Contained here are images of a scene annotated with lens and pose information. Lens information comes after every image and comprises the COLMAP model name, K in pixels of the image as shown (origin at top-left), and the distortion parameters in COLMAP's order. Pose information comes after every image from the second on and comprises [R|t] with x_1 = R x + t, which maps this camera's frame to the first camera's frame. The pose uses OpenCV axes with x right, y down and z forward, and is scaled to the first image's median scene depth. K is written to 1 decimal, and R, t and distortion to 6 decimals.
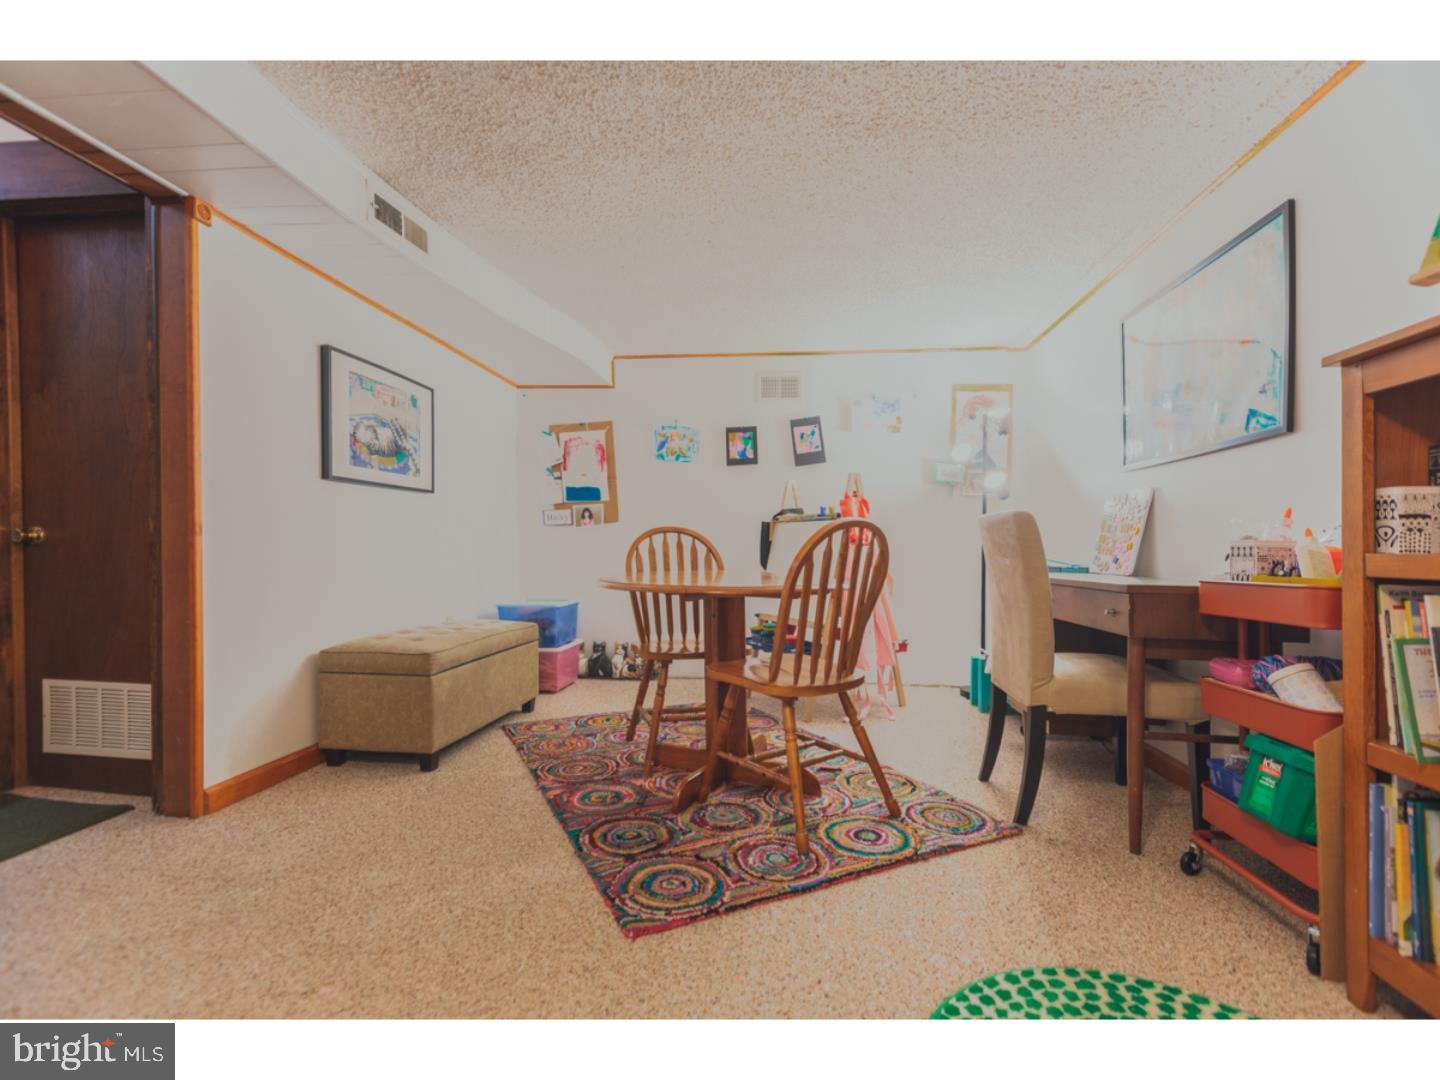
lens RADIAL K [[640.9, 0, 720.0], [0, 640.9, 540.0], [0, 0, 1]] dist [-0.000234, -0.000097]
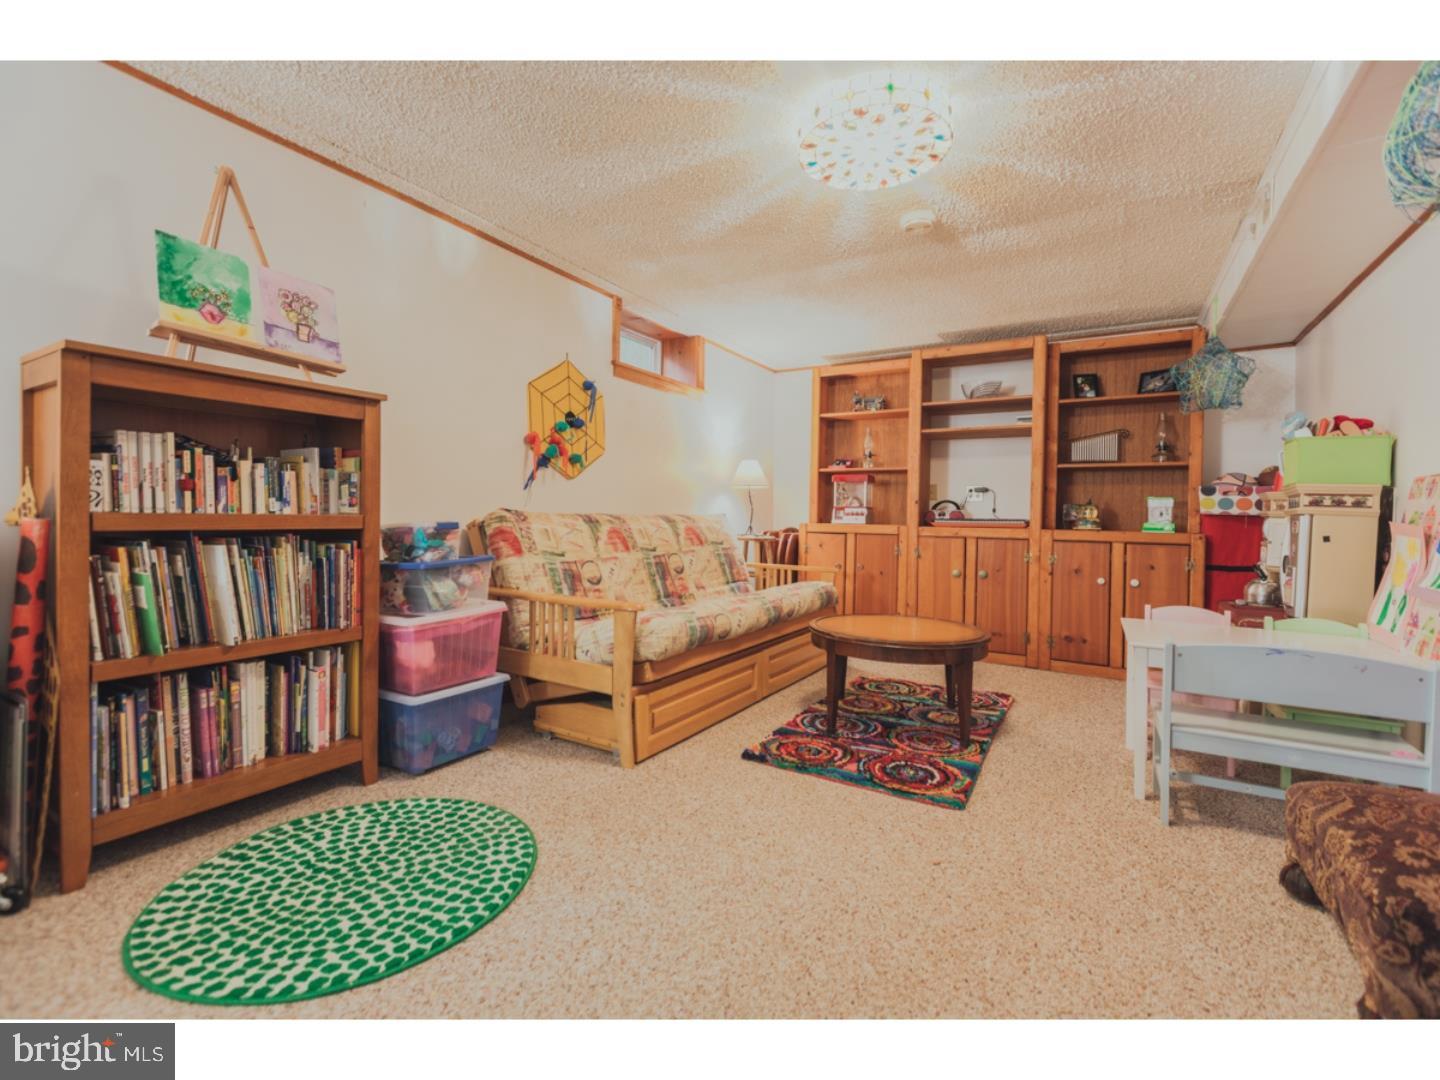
lens RADIAL K [[640.9, 0, 720.0], [0, 640.9, 540.0], [0, 0, 1]] dist [-0.000234, -0.000097]
pose [[-0.916634, -0.036575, 0.398050, -0.558190], [-0.028710, 0.999257, 0.025704, 0.007579], [-0.398695, 0.012133, -0.917003, 1.599606]]
